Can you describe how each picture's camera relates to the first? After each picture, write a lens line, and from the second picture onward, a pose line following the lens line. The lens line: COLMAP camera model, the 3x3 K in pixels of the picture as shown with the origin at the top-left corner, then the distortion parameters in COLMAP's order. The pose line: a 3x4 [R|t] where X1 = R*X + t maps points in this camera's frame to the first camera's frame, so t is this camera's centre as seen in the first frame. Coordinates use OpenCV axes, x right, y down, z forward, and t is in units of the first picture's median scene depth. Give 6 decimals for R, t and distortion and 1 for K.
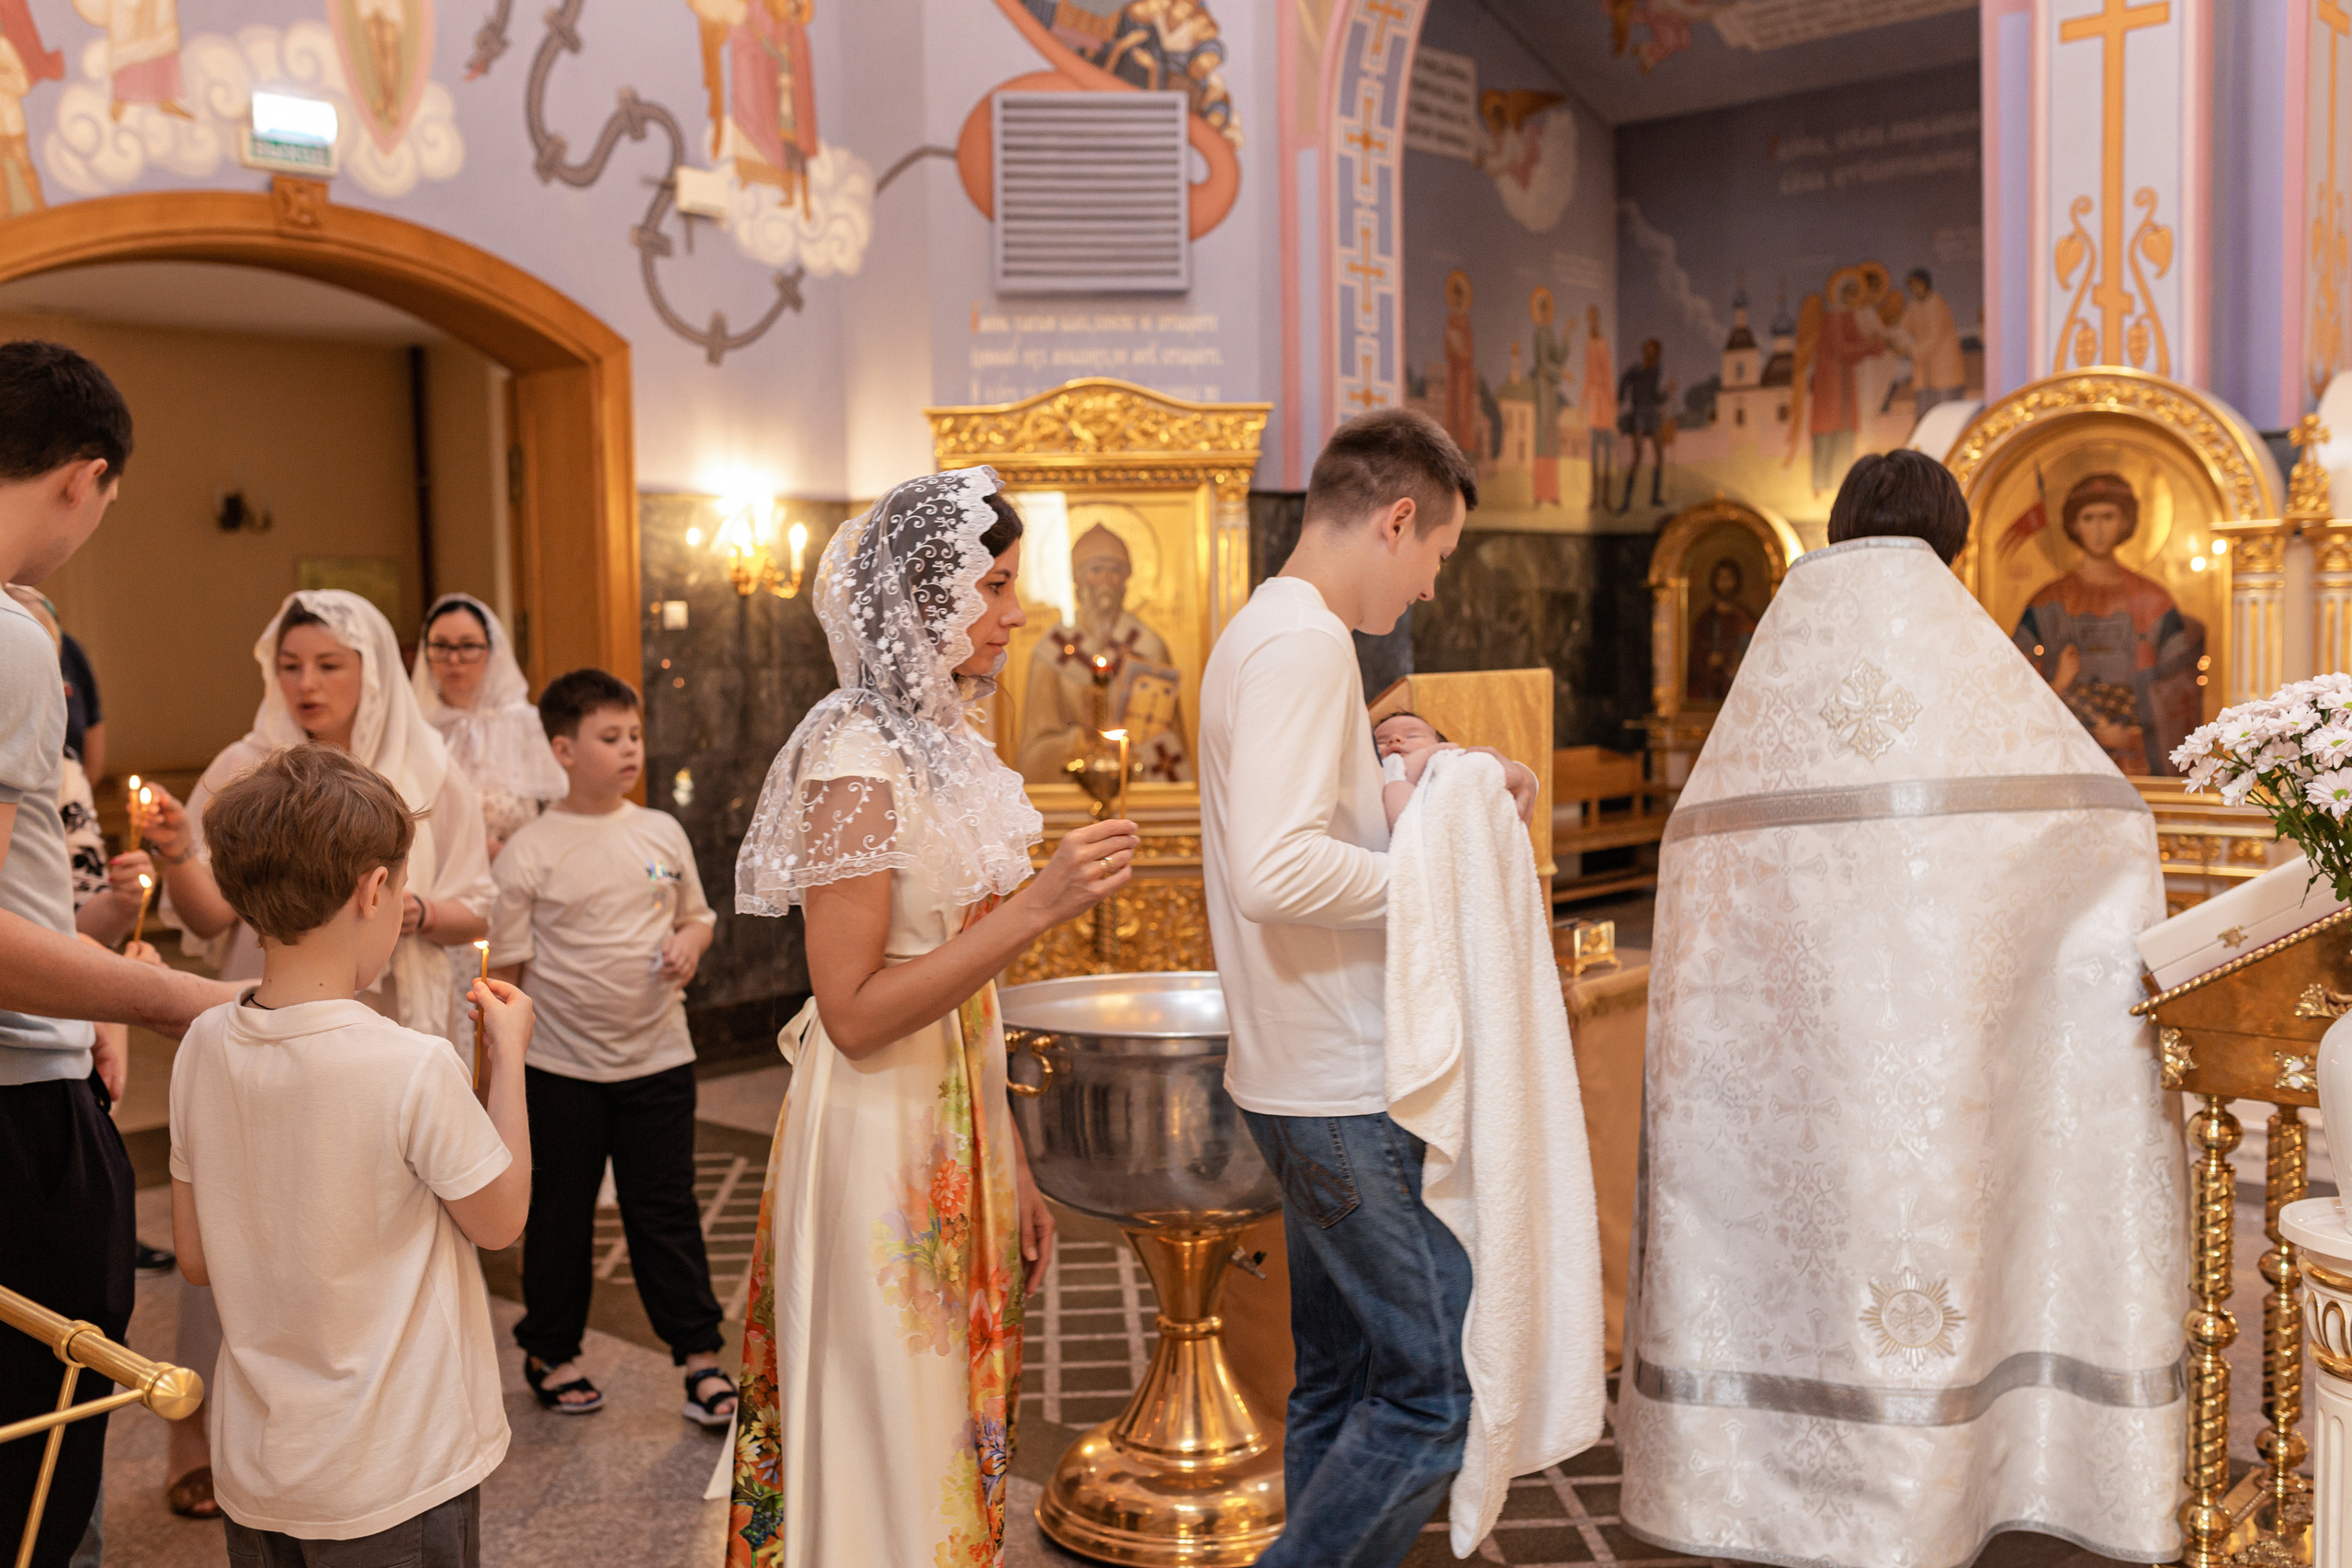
lens RADIAL K [[2389.0, 0, 1176.0], [0, 2389.0, 784.0], [0, 0, 1]] dist [0.019127, 0.014580]
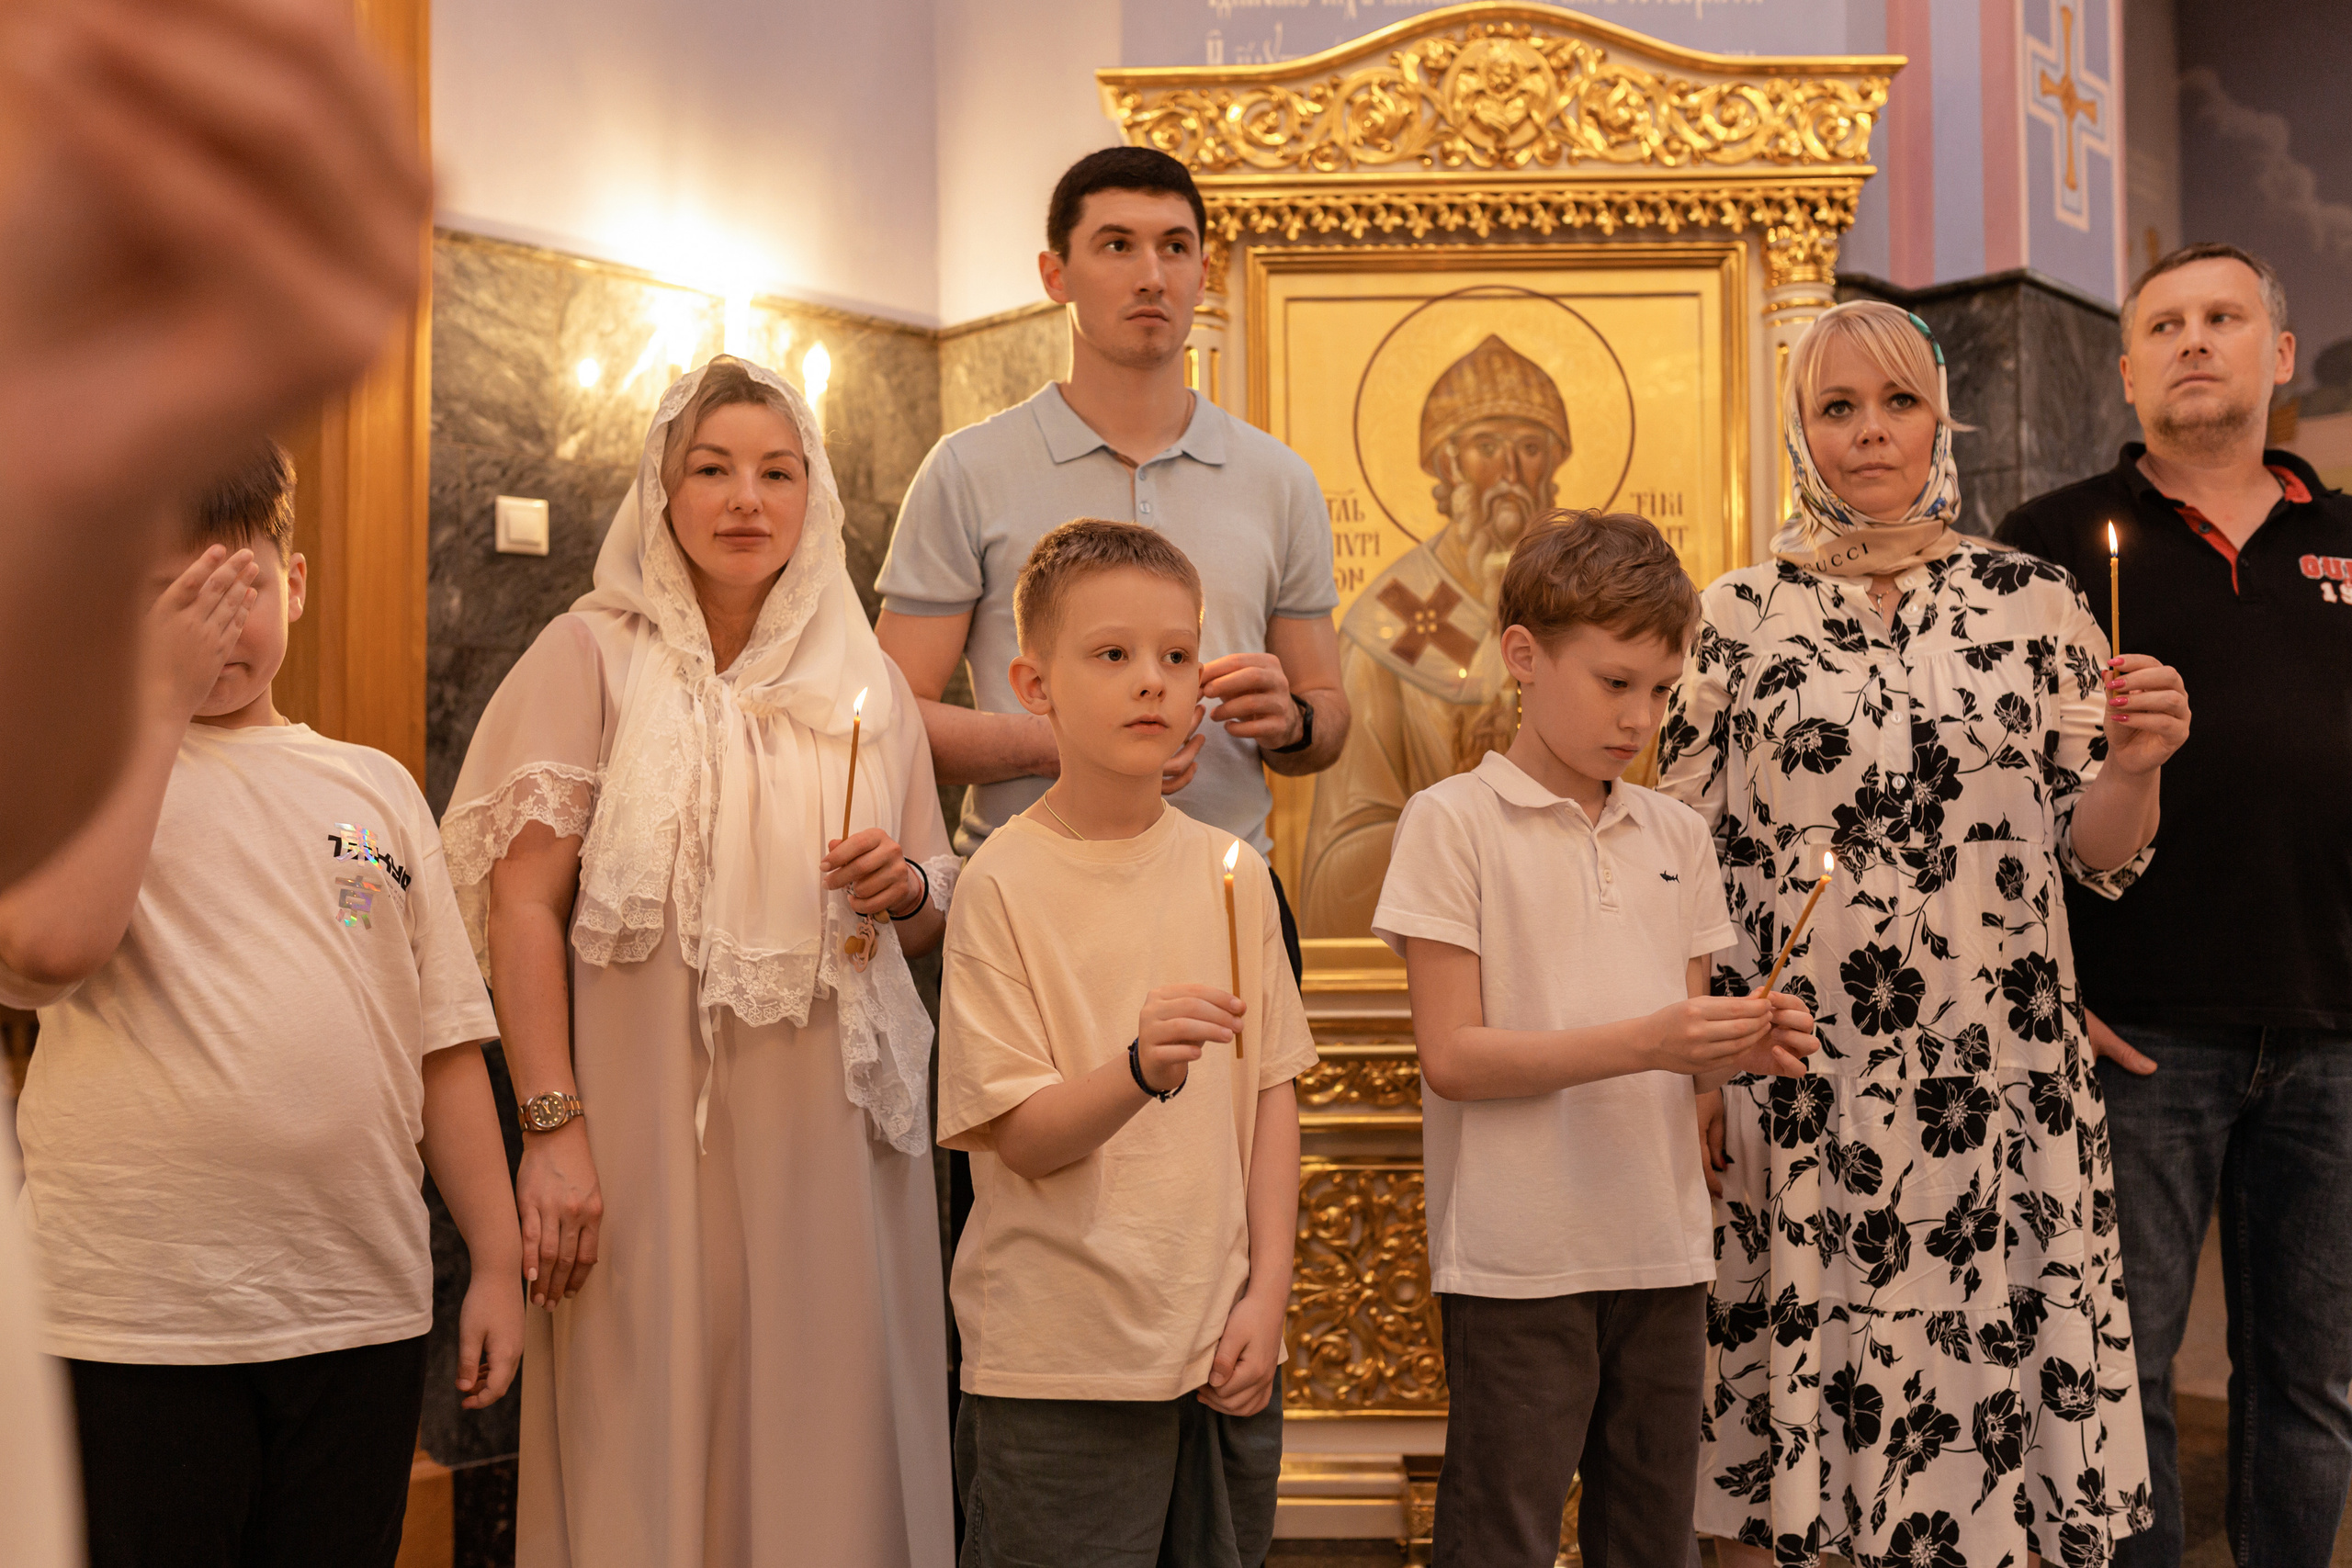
lens RADIAL K [[2389.0, 0, 1176.0], [0, 2389.0, 784.0], [0, 0, 1]] dist [0.019127, 0.014580]
pose [[0.998275, 0.006524, -0.058339, -0.064240], [-0.012481, 0.994672, -0.102333, 0.018155], [0.057361, 0.102885, 0.993038, 0.567231]]
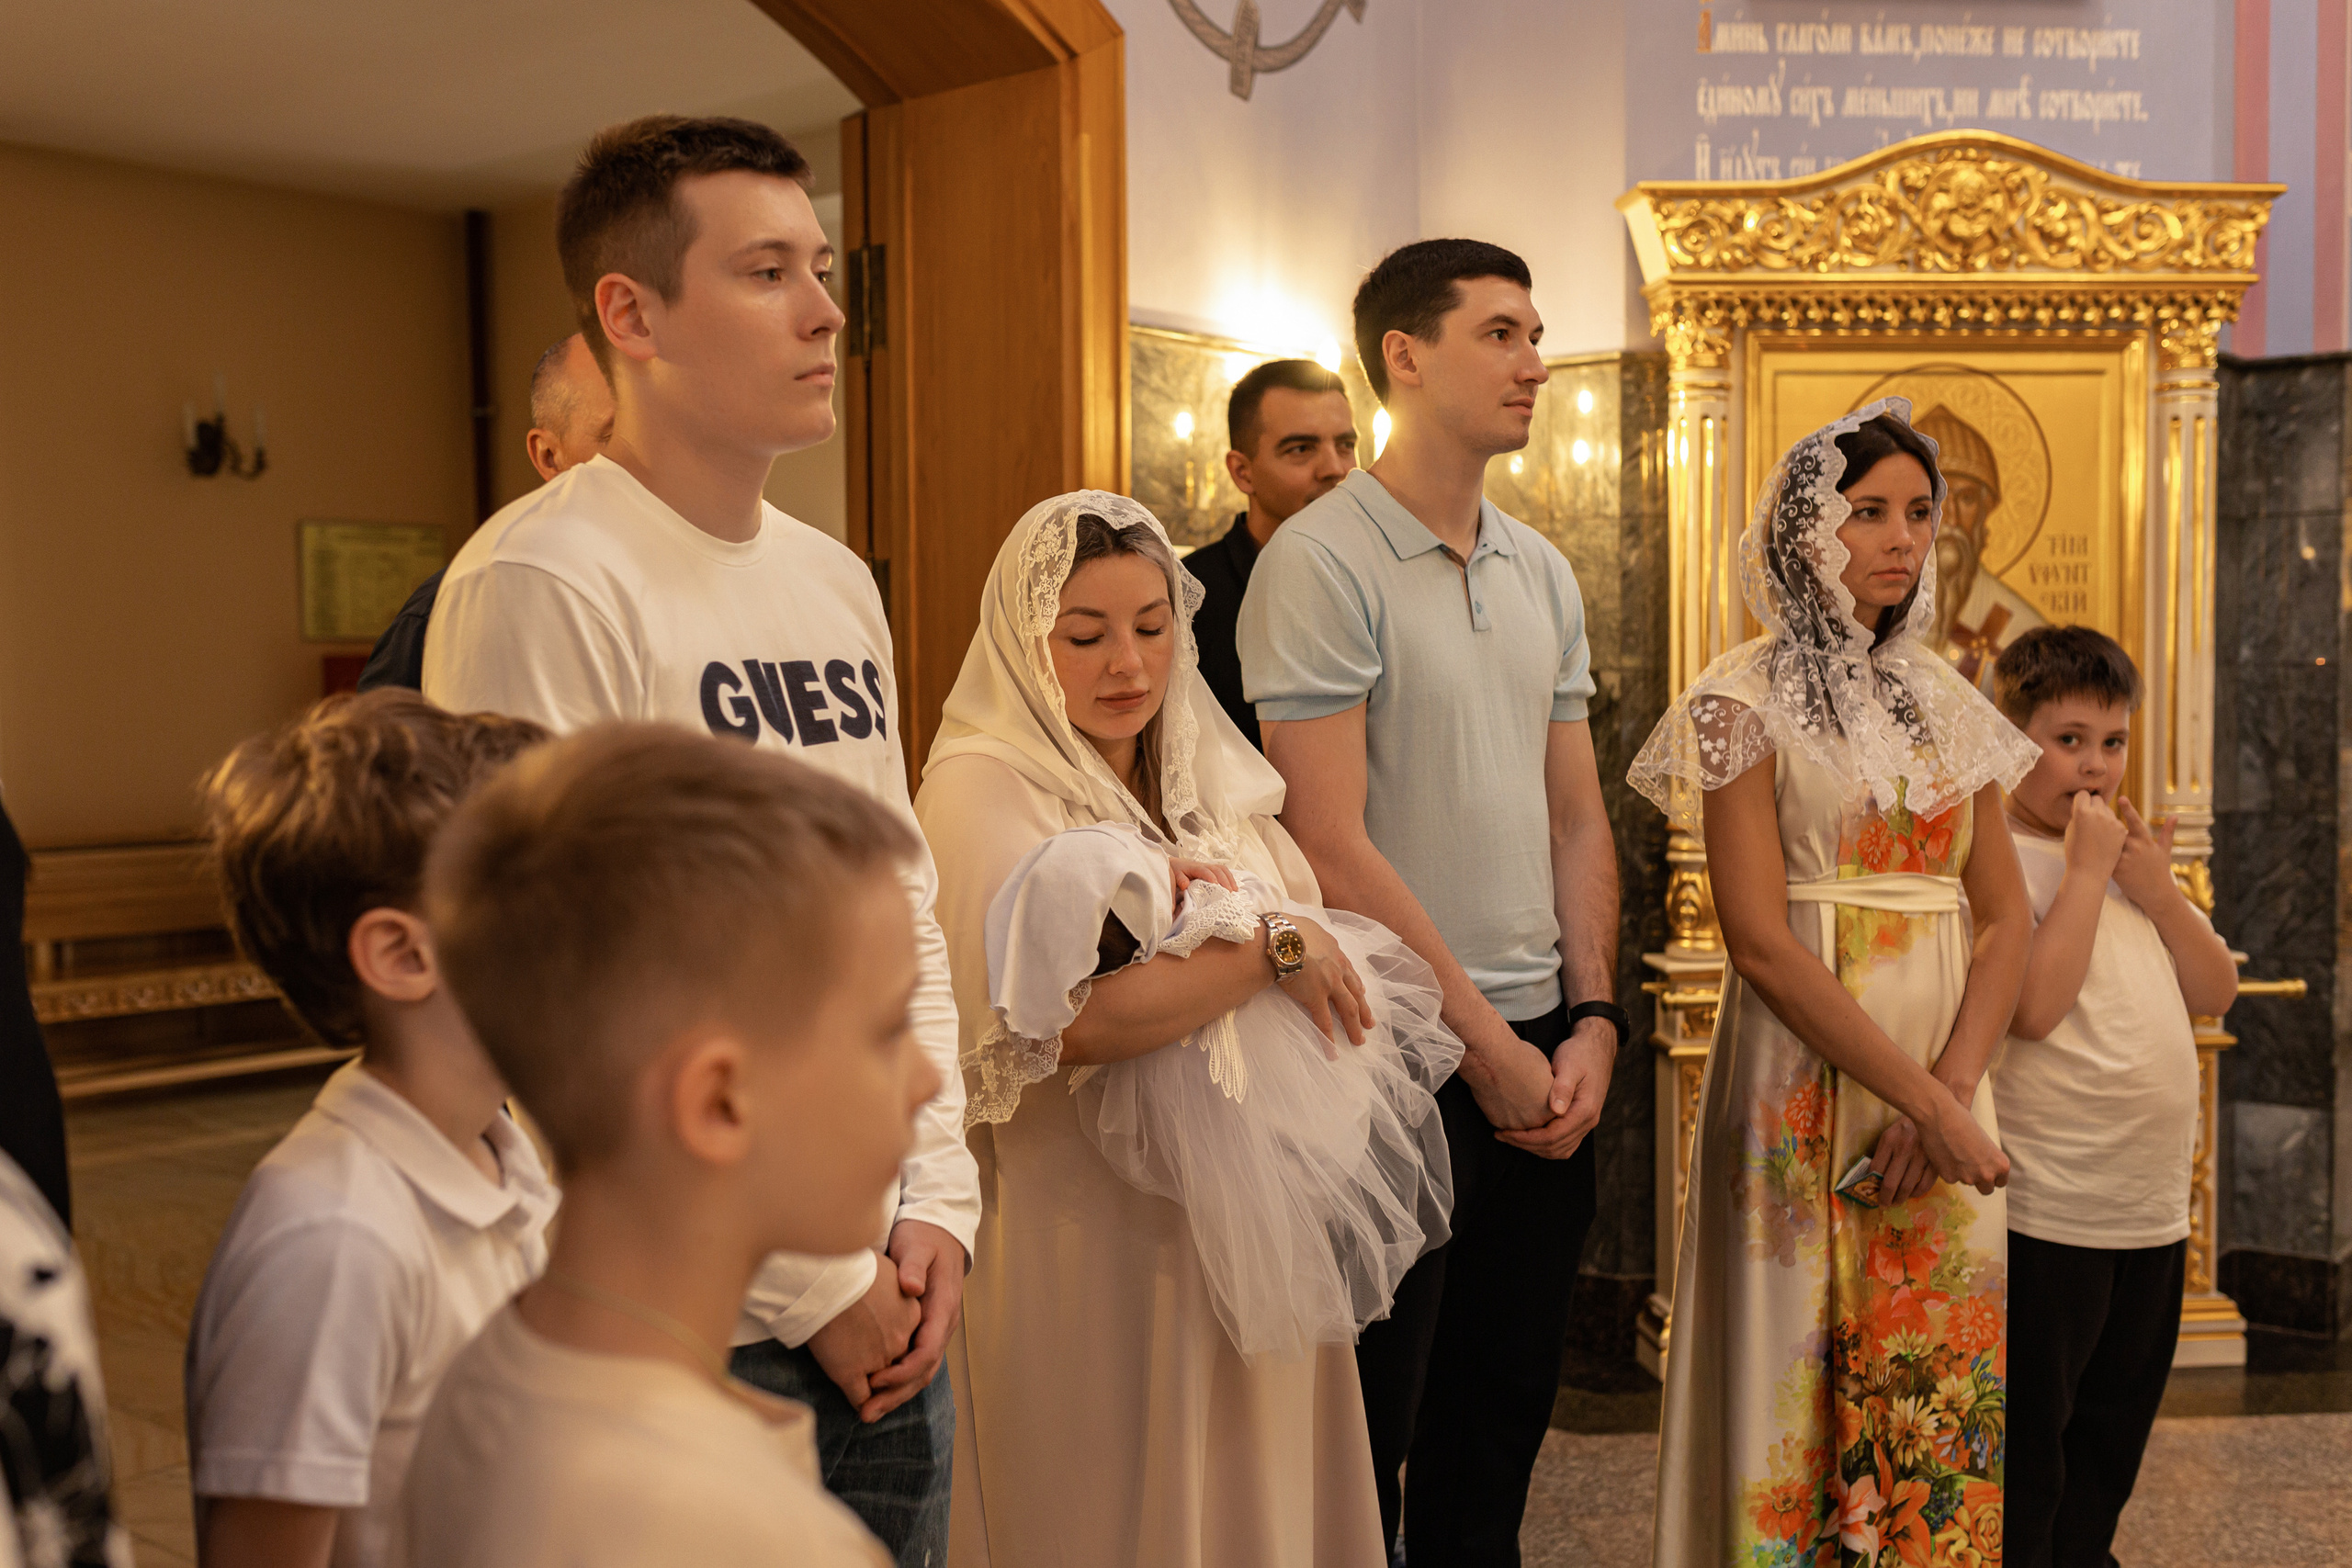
lens RADIAL K [[2389.0, 0, 1176.0], [0, 2389.0, 784.0], [0, 0, 1]] dist [0.019127, 0.014580]
pose [[0.999013, 0.005853, 0.044039, -0.226802], [-0.005406, 0.999933, -0.010251, -0.018030], [-0.044096, 0.010003, 0.998977, 0.469952]]
